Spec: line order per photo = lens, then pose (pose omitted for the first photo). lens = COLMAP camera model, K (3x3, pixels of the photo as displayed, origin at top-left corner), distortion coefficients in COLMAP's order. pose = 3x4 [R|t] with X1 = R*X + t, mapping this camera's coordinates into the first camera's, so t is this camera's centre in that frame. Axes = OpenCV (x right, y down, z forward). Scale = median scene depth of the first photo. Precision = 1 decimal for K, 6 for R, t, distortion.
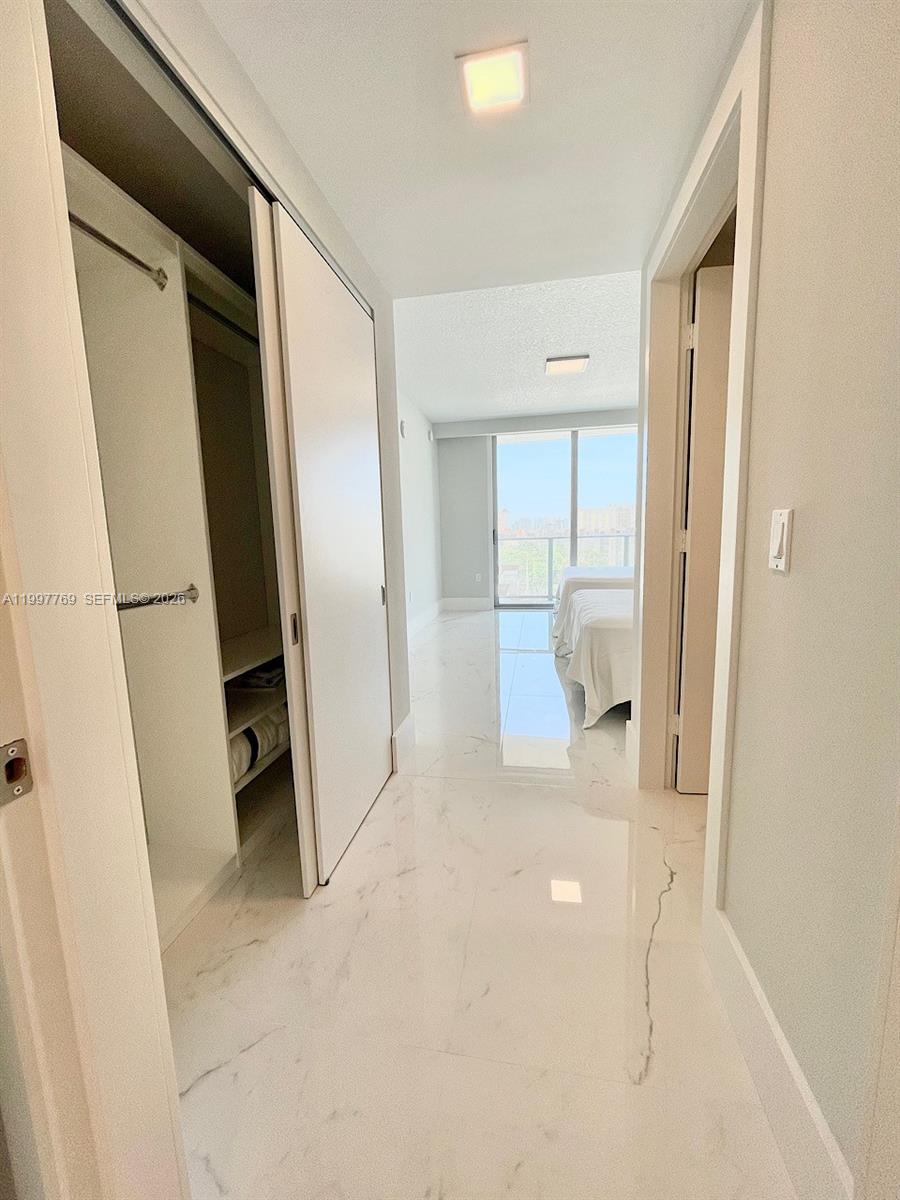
lens RADIAL K [[486.3, 0, 447.5], [0, 486.3, 597.8], [0, 0, 1]] dist [-0.001423, 0.000166]
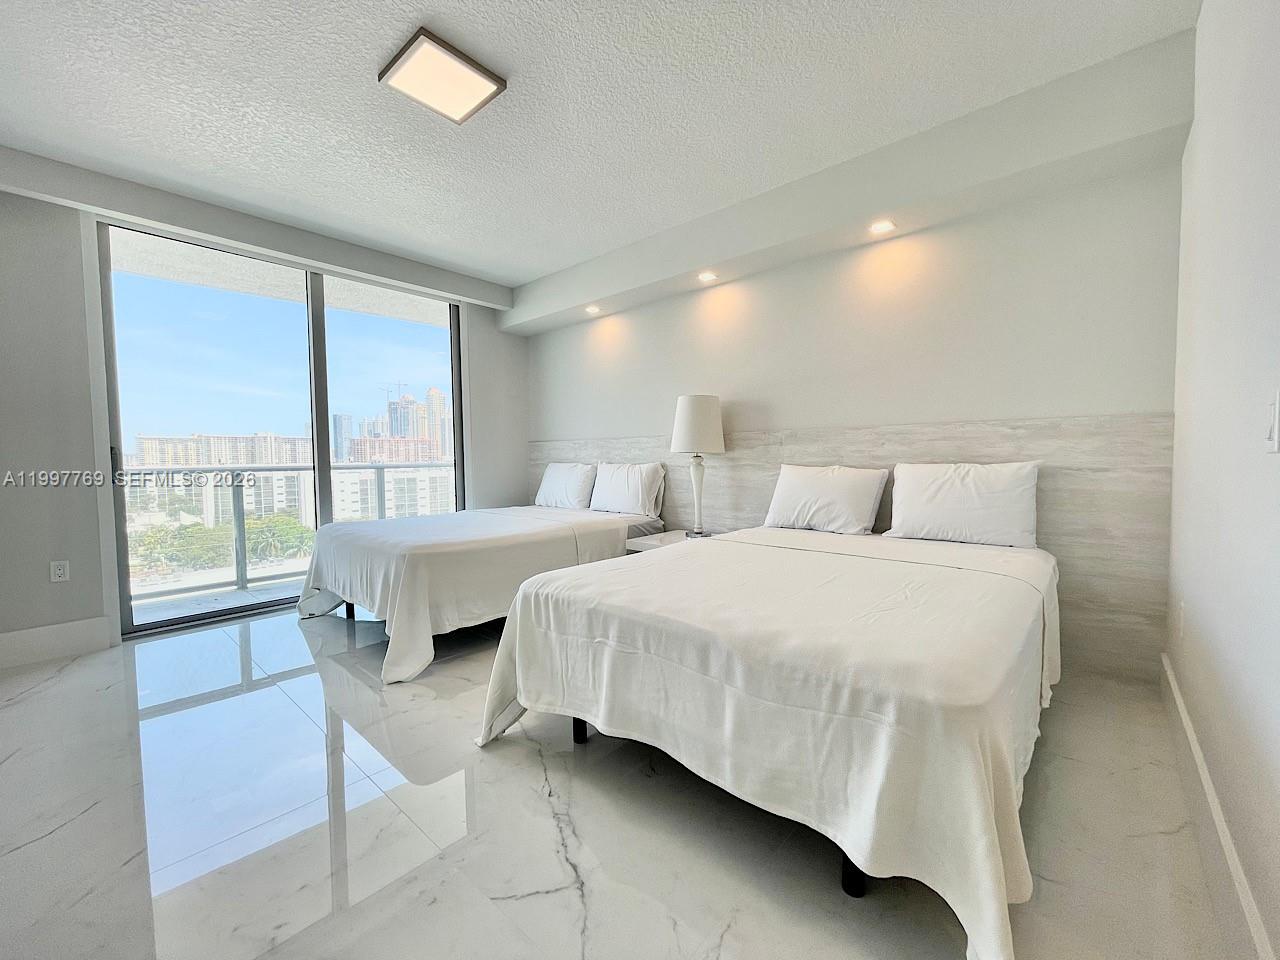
lens RADIAL K [[518.7, 0, 630.0], [0, 518.7, 483.7], [0, 0, 1]] dist [-0.001423, 0.000166]
pose [[0.515431, -0.025093, 0.856564, -0.054527], [0.109337, 0.993327, -0.036693, -0.047254], [-0.849928, 0.112566, 0.514735, 0.412500]]
